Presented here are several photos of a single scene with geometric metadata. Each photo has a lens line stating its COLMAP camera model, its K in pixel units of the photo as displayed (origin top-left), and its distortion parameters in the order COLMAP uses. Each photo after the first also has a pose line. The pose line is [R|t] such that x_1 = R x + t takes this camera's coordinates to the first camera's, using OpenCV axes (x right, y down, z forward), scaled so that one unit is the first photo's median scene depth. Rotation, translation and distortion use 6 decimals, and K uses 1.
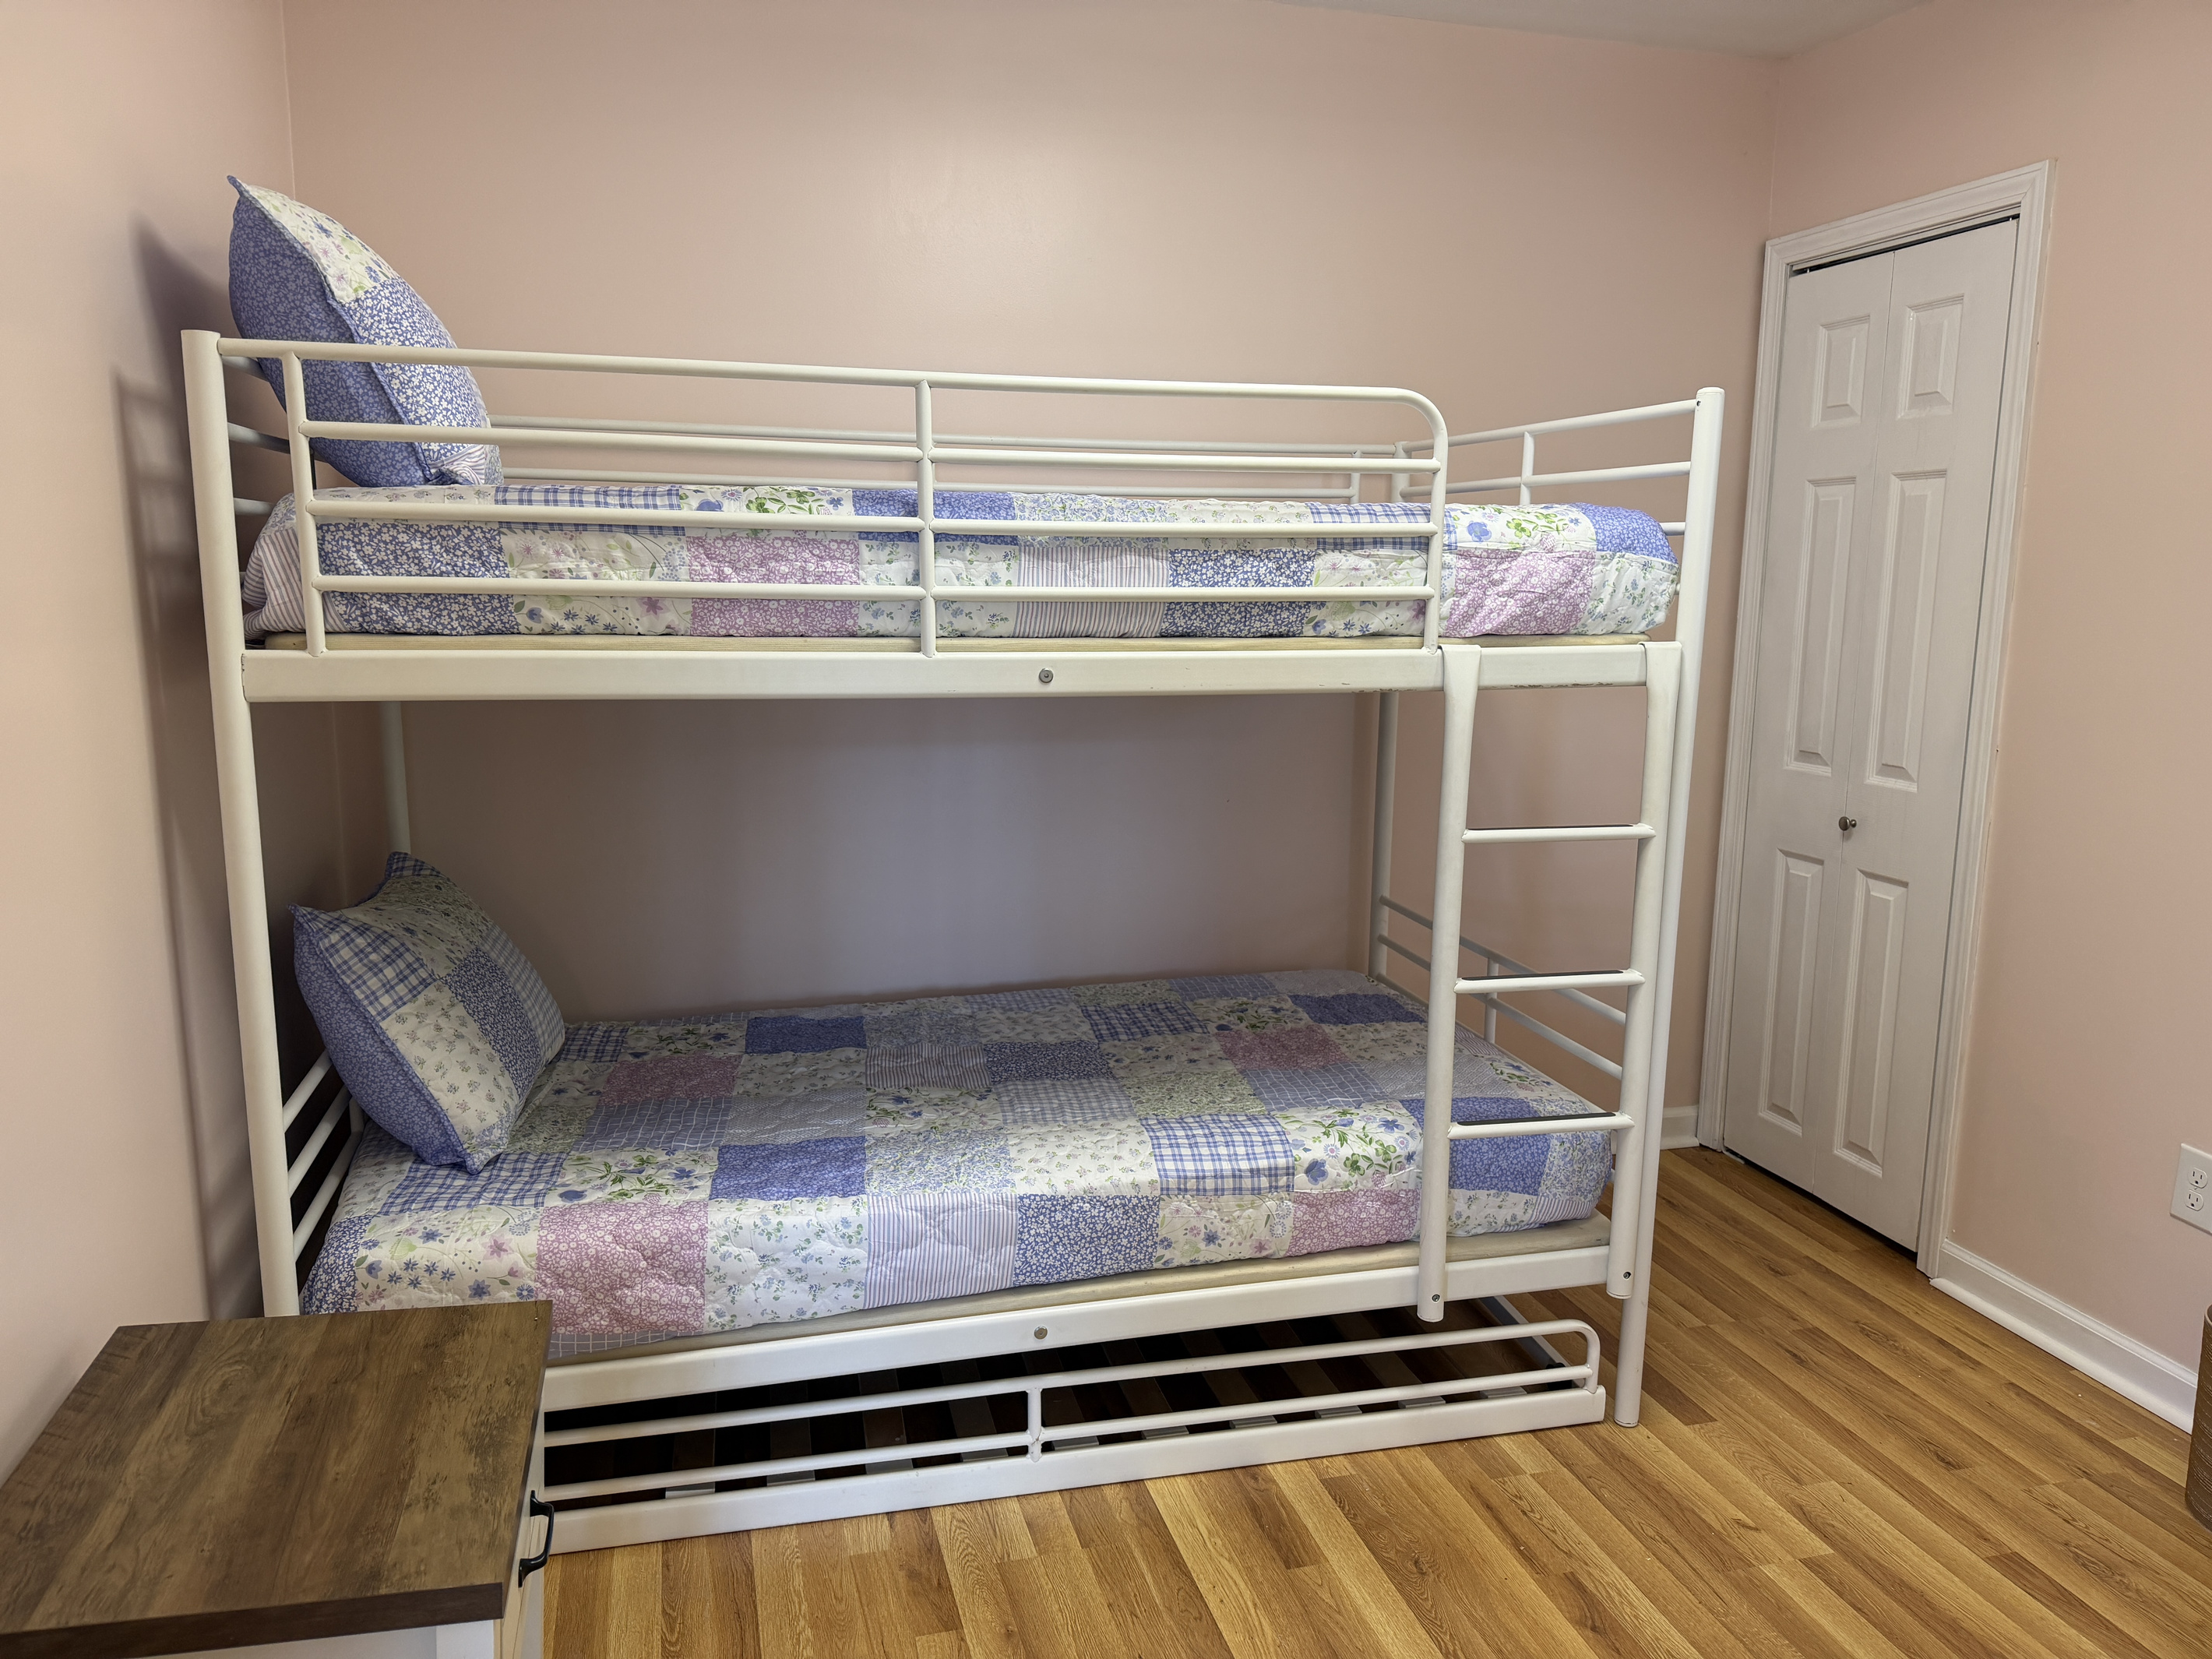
lens RADIAL K [[1539.1, 0, 1097.4], [0, 1539.1, 841.5], [0, 0, 1]] dist [0.161599, -0.313844]
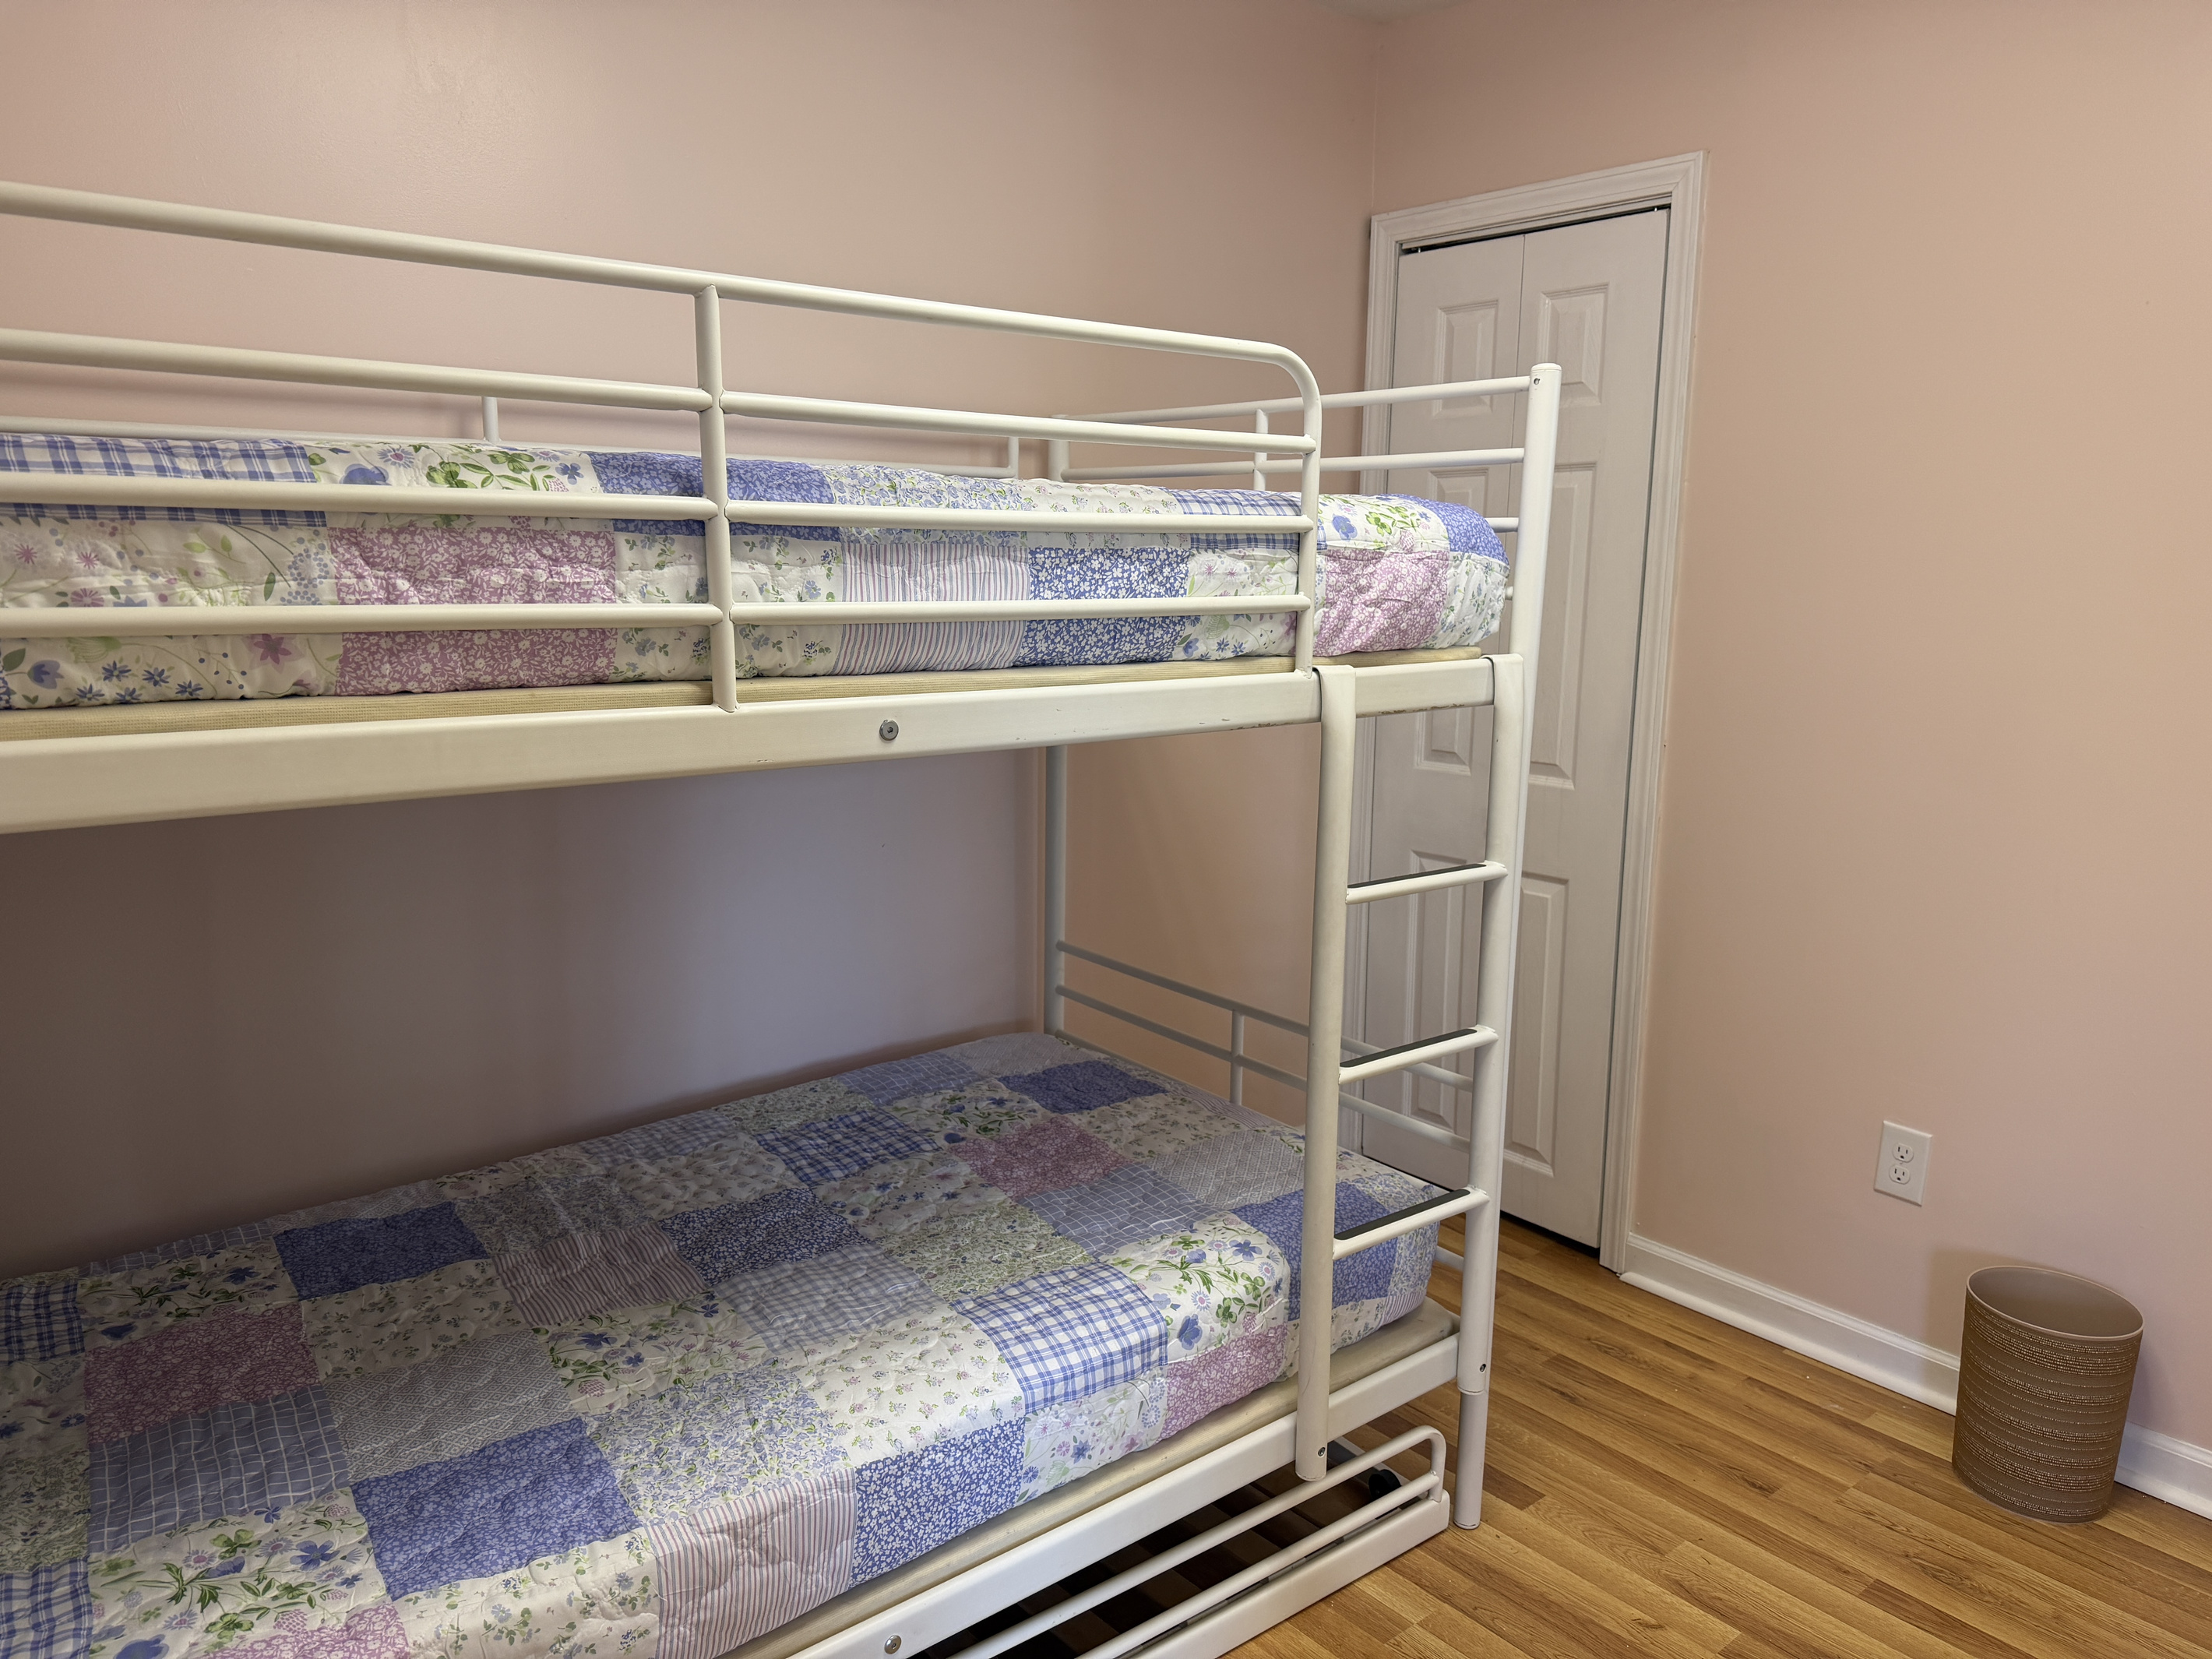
lens RADIAL K [[1548.4, 0, 1107.8], [0, 1548.4, 833.2], [0, 0, 1]] dist [0.141920, -0.289088]
pose [[0.907046, -0.073169, 0.414625, -0.222038], [0.068964, 0.997303, 0.025126, -0.067922], [-0.415345, 0.005804, 0.909646, 0.307577]]
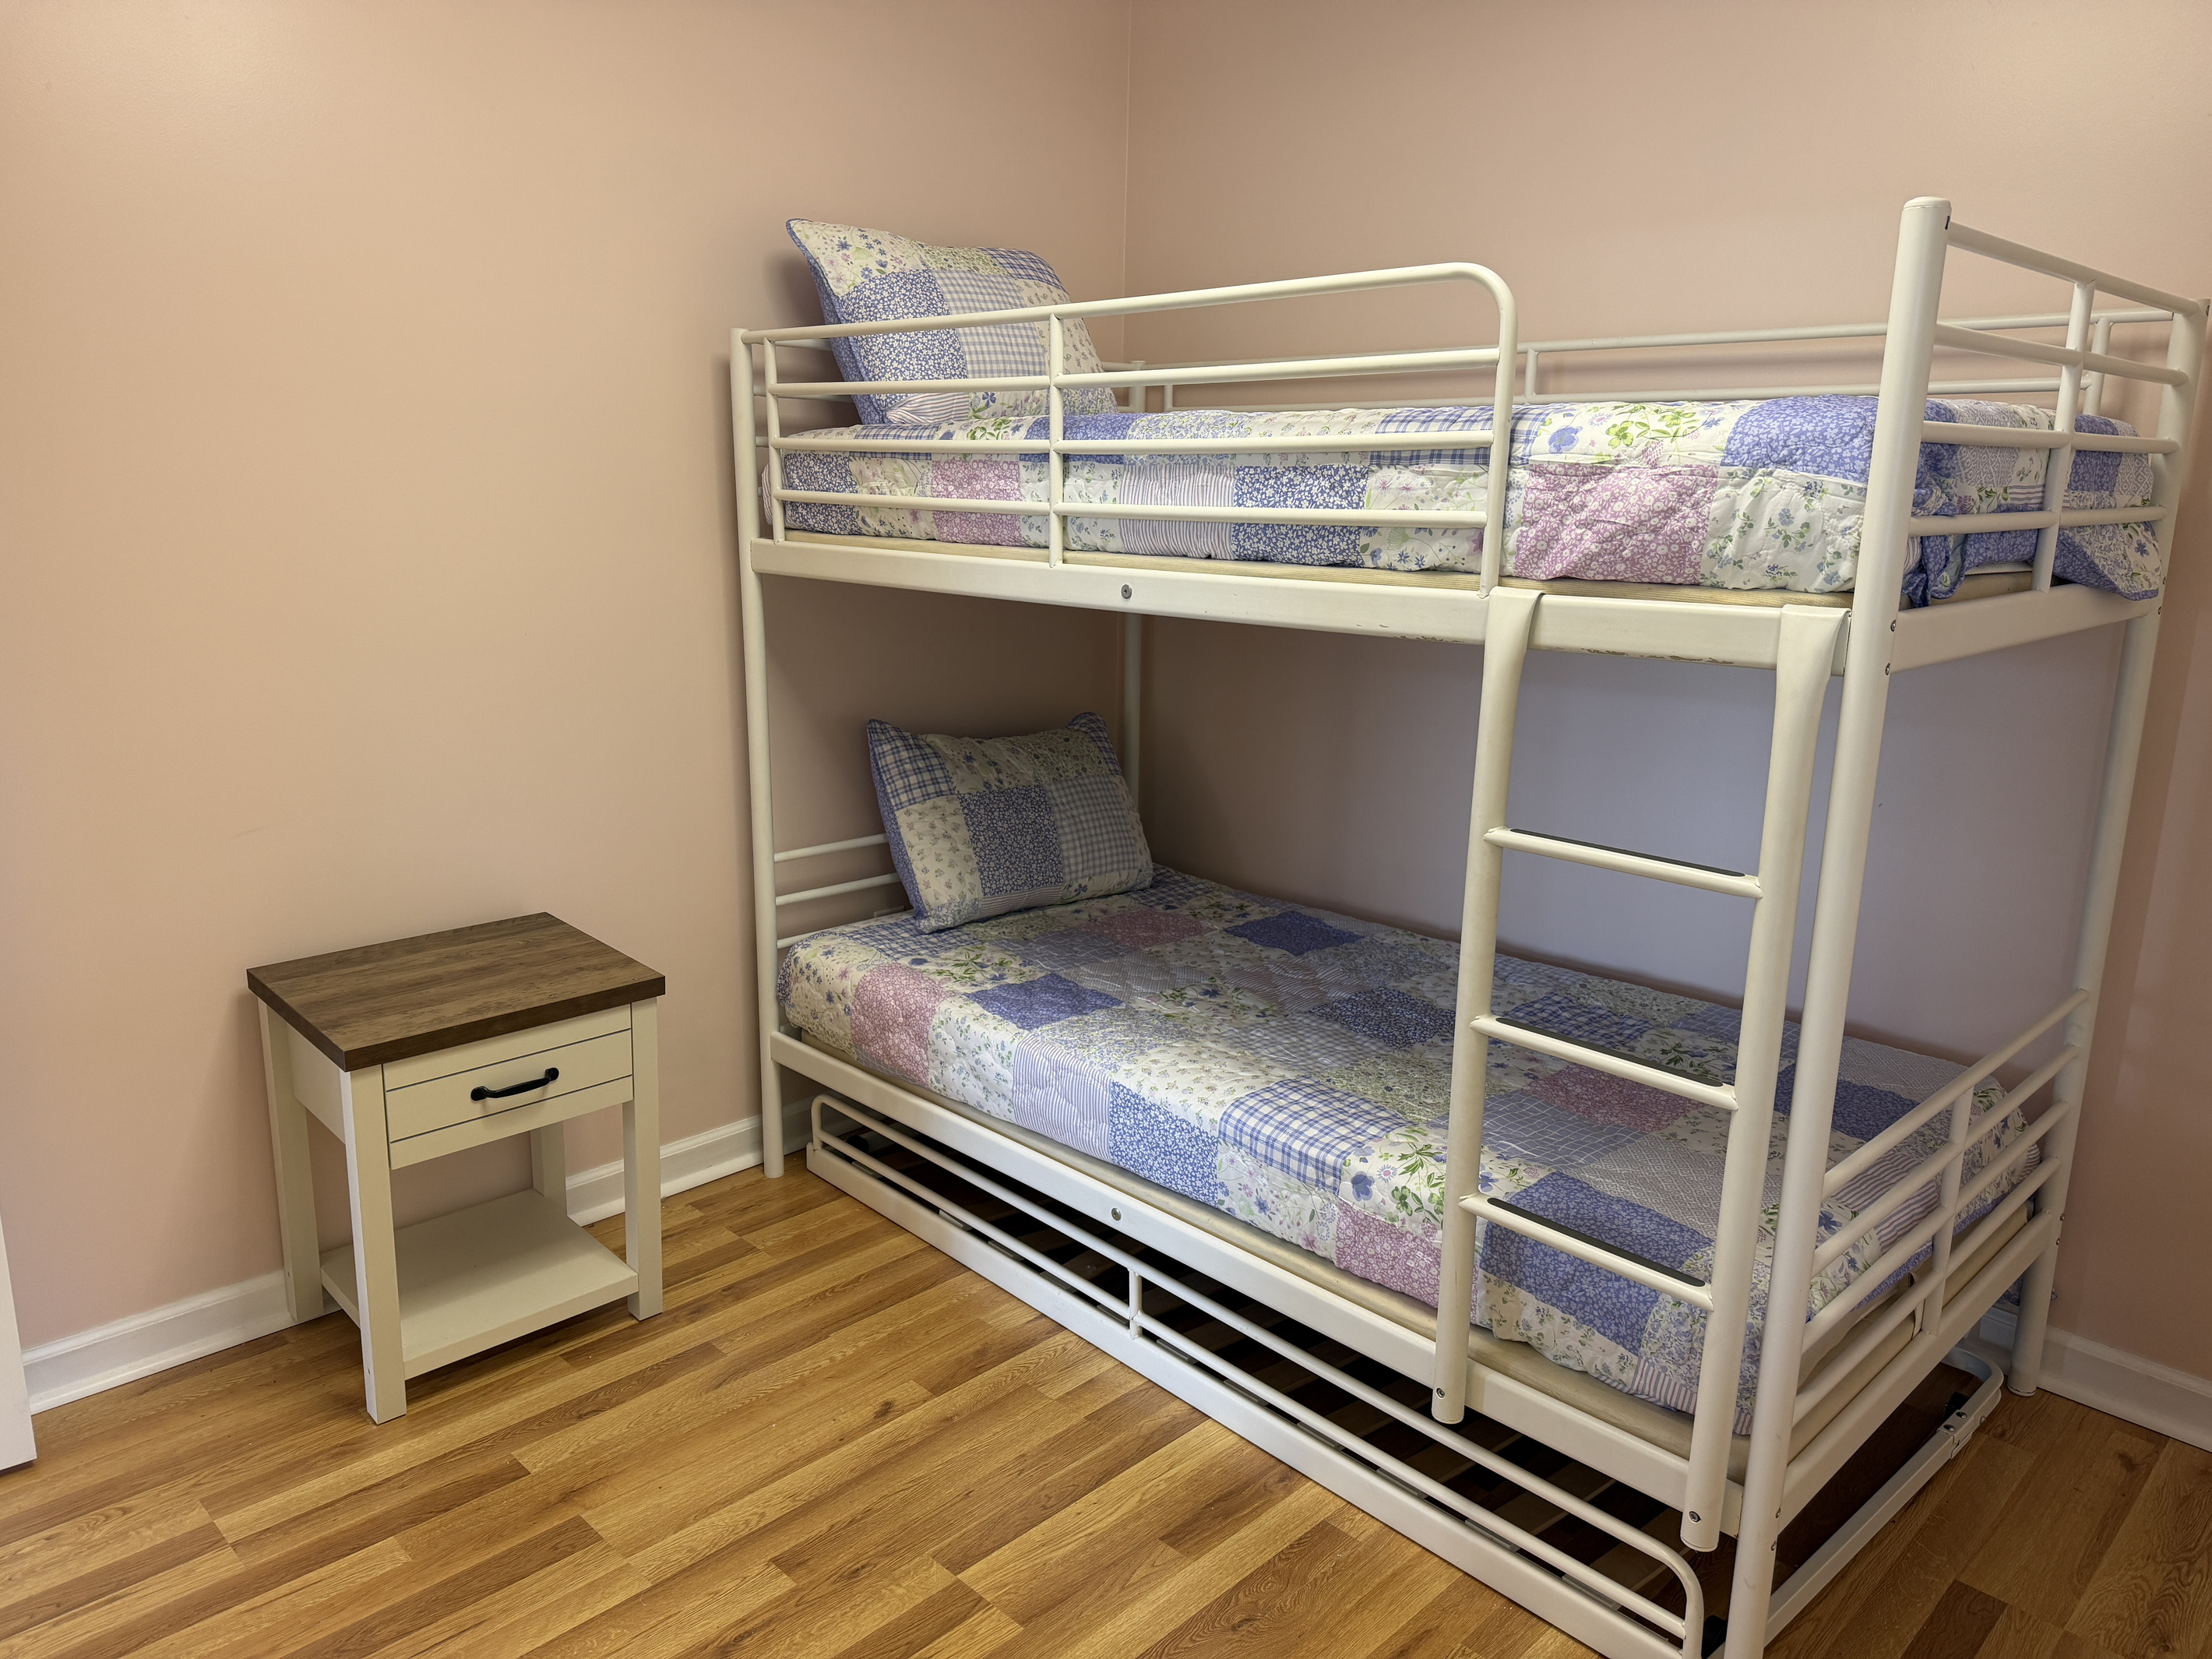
lens RADIAL K [[1539.1, 0, 1097.4], [0, 1539.1, 841.5], [0, 0, 1]] dist [0.161599, -0.313844]
pose [[0.488503, 0.196998, -0.850033, 0.820710], [-0.161195, 0.977788, 0.133969, -0.074546], [0.857544, 0.071577, 0.509407, 0.438856]]
